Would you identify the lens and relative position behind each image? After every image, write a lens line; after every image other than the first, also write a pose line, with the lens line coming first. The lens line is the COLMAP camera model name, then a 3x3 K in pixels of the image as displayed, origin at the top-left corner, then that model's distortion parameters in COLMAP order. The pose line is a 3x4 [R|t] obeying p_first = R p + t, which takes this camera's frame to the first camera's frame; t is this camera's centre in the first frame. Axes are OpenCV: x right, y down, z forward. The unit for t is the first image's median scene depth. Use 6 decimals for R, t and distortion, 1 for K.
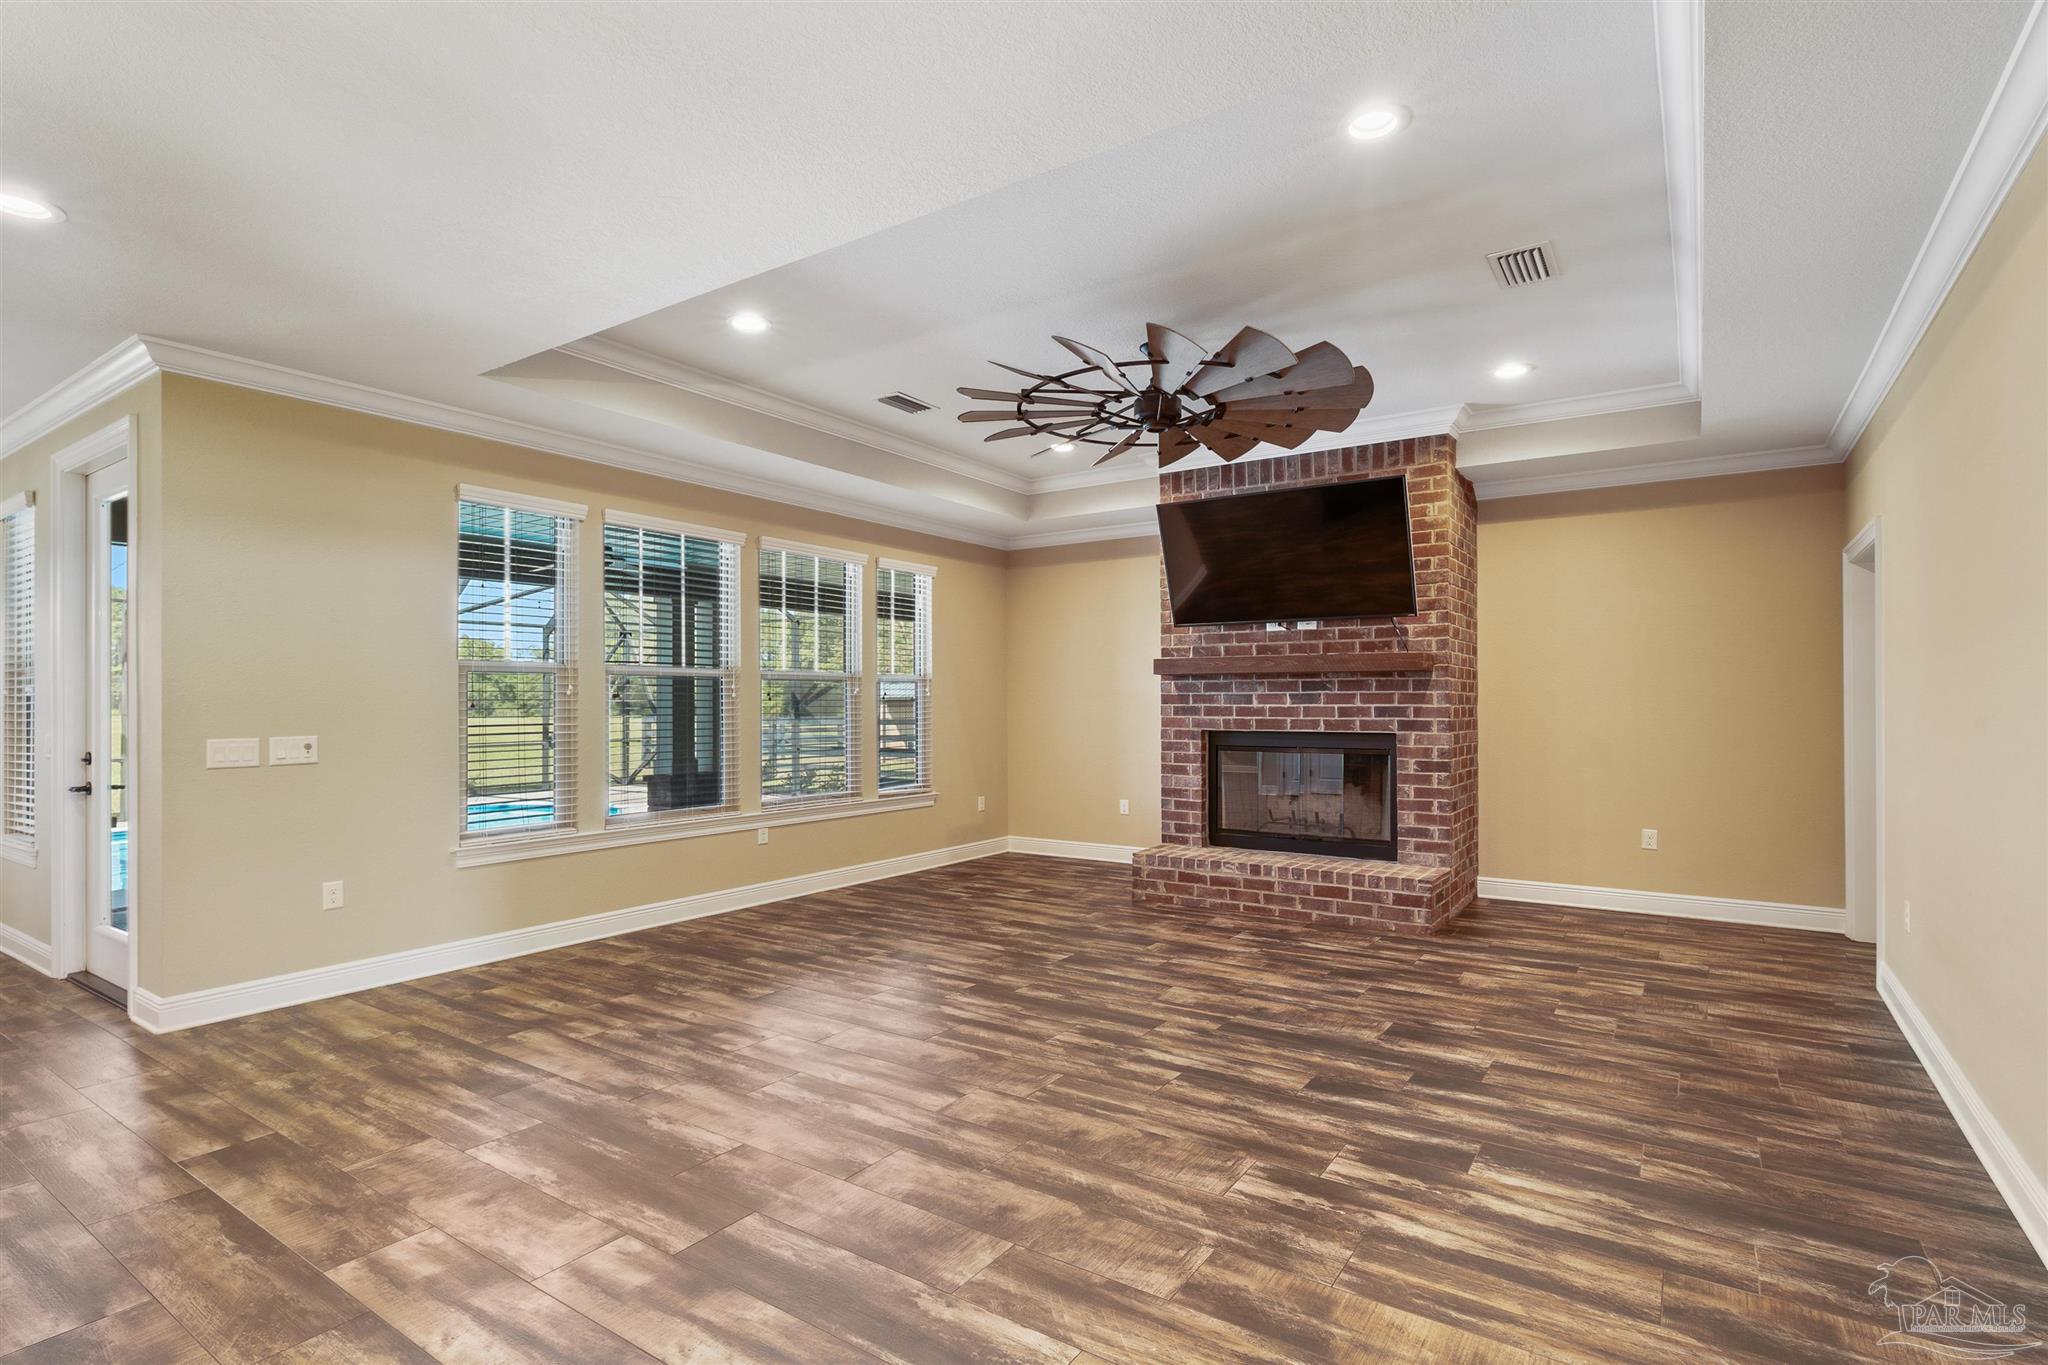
lens RADIAL K [[931.1, 0, 1030.0], [0, 931.1, 696.5], [0, 0, 1]] dist [0.018461, 0.000598]
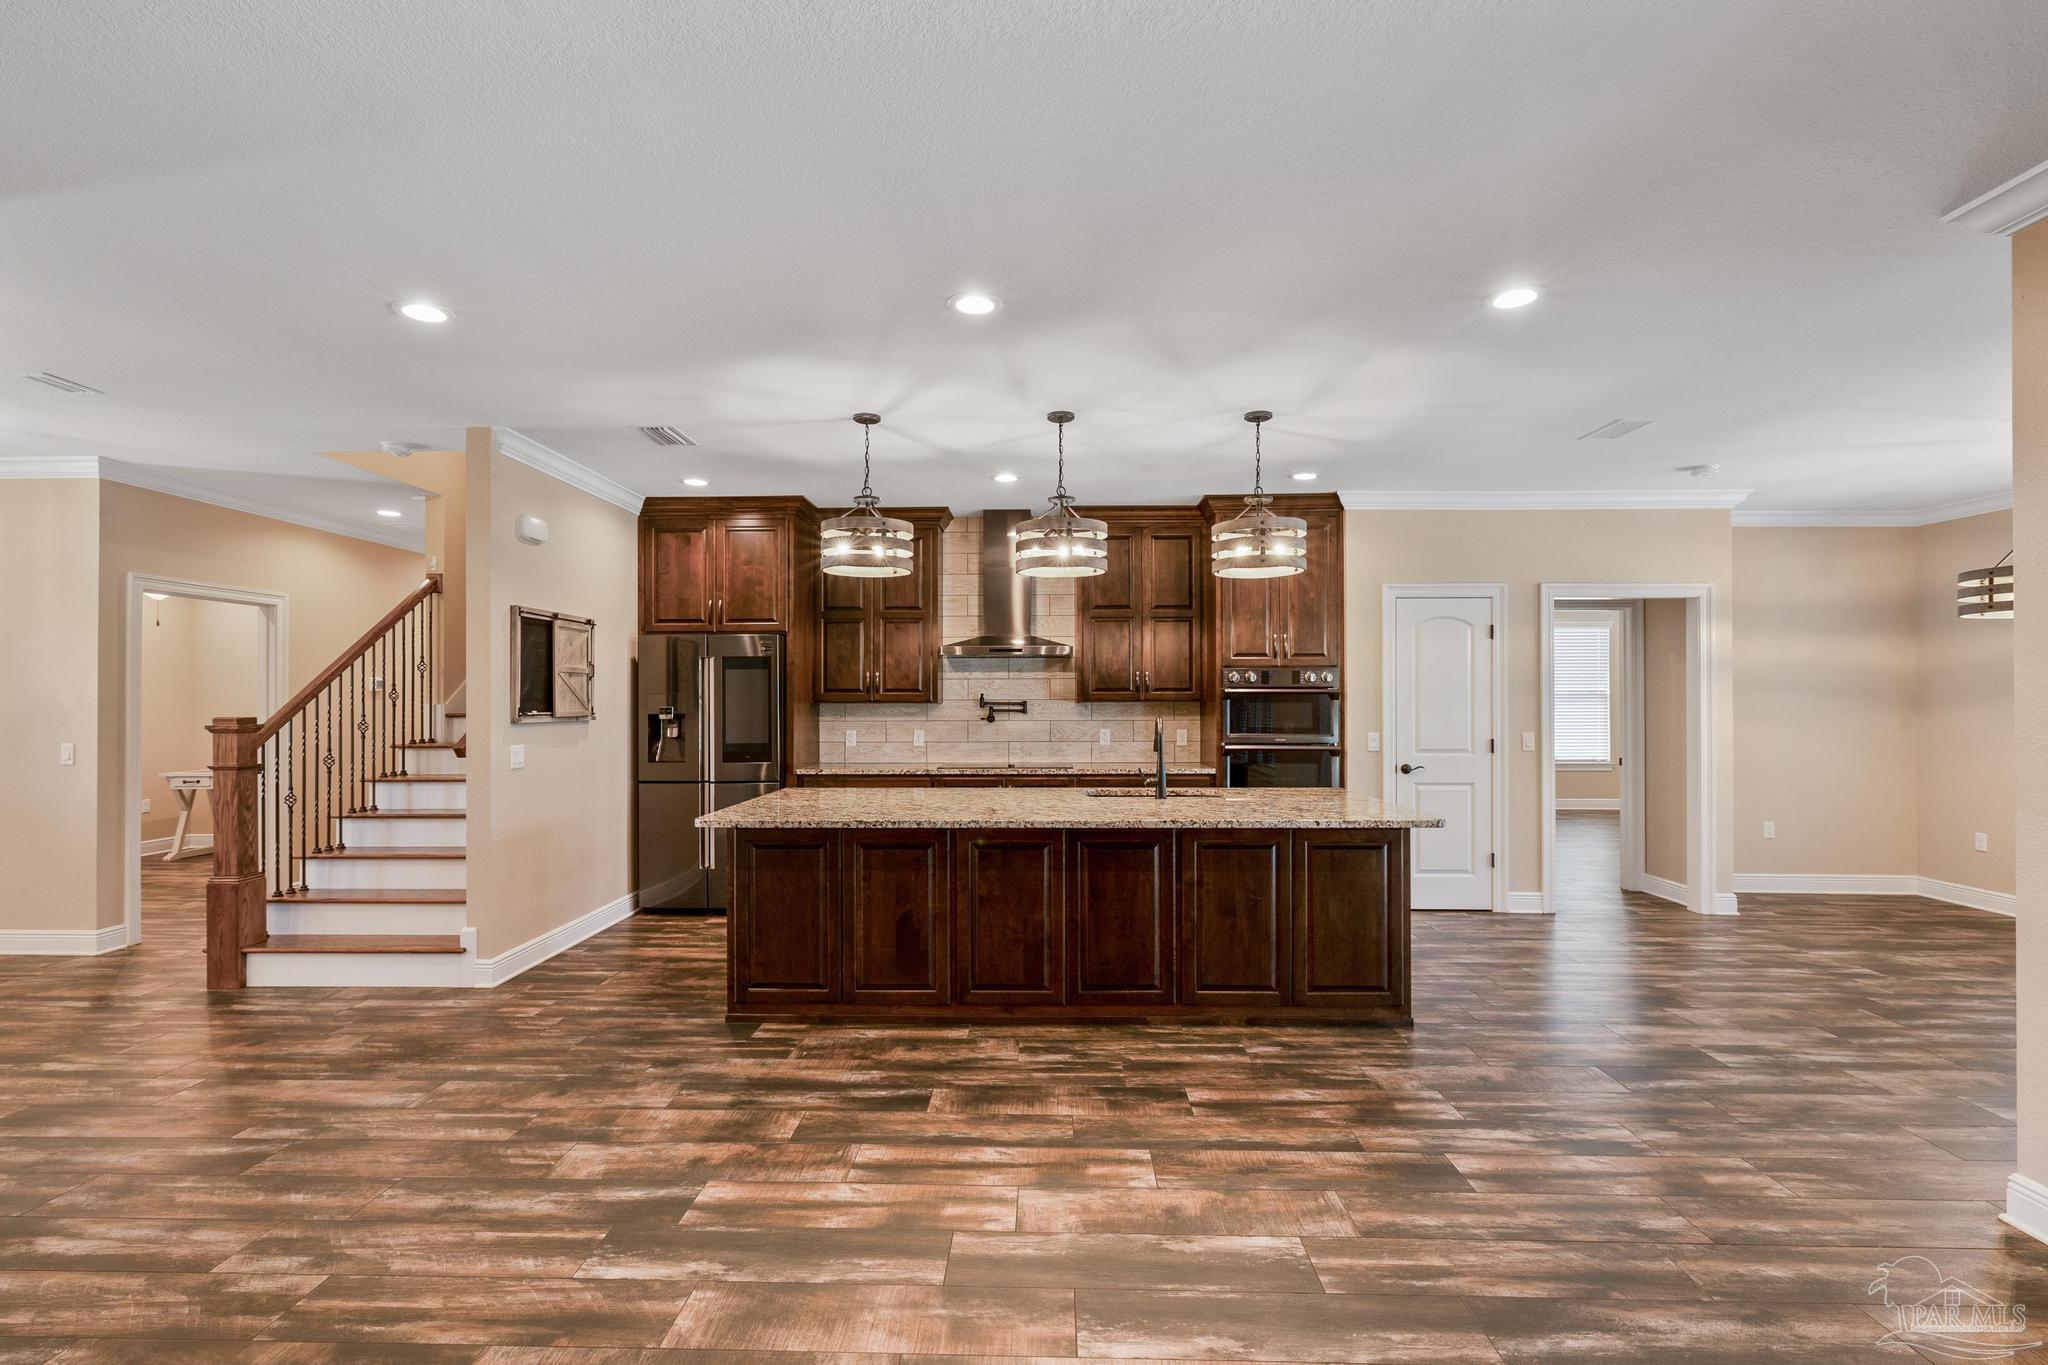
lens RADIAL K [[931.1, 0, 1020.8], [0, 931.1, 693.3], [0, 0, 1]] dist [0.018461, 0.000598]
pose [[-0.844689, 0.004159, -0.535241, 0.195449], [0.012236, 0.999859, -0.011541, -0.085585], [0.535117, -0.016298, -0.844620, 2.125856]]
